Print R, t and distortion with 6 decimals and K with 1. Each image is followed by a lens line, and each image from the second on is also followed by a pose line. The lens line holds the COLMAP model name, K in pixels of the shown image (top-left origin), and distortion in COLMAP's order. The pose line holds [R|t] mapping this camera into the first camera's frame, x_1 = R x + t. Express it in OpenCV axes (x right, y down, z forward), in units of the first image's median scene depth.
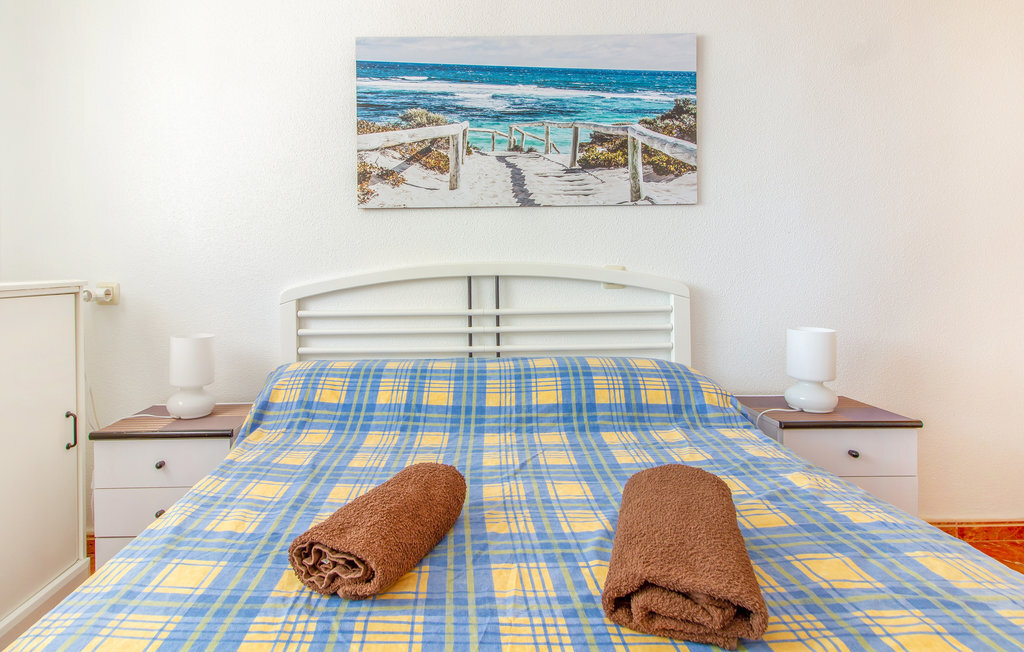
lens RADIAL K [[555.2, 0, 452.6], [0, 555.2, 267.4], [0, 0, 1]] dist [0.000478, -0.000170]
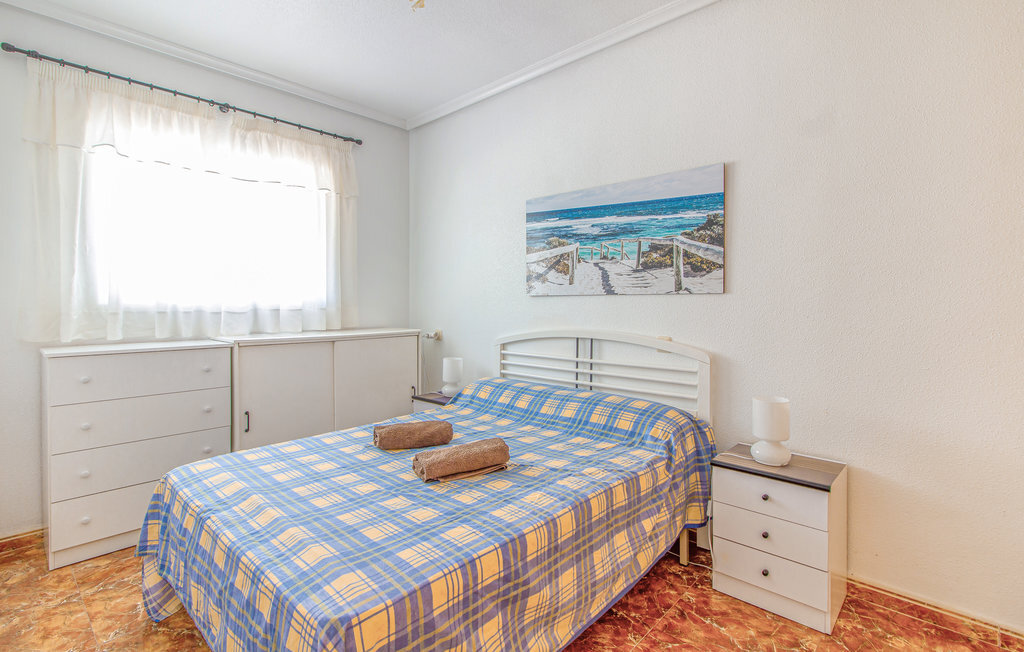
lens RADIAL K [[486.4, 0, 510.3], [0, 486.4, 306.2], [0, 0, 1]] dist [0.000990, 0.000569]
pose [[0.733139, 0.018485, -0.679827, 0.853007], [-0.007230, 0.999786, 0.019389, -0.102282], [0.680040, -0.009300, 0.733116, -0.183802]]
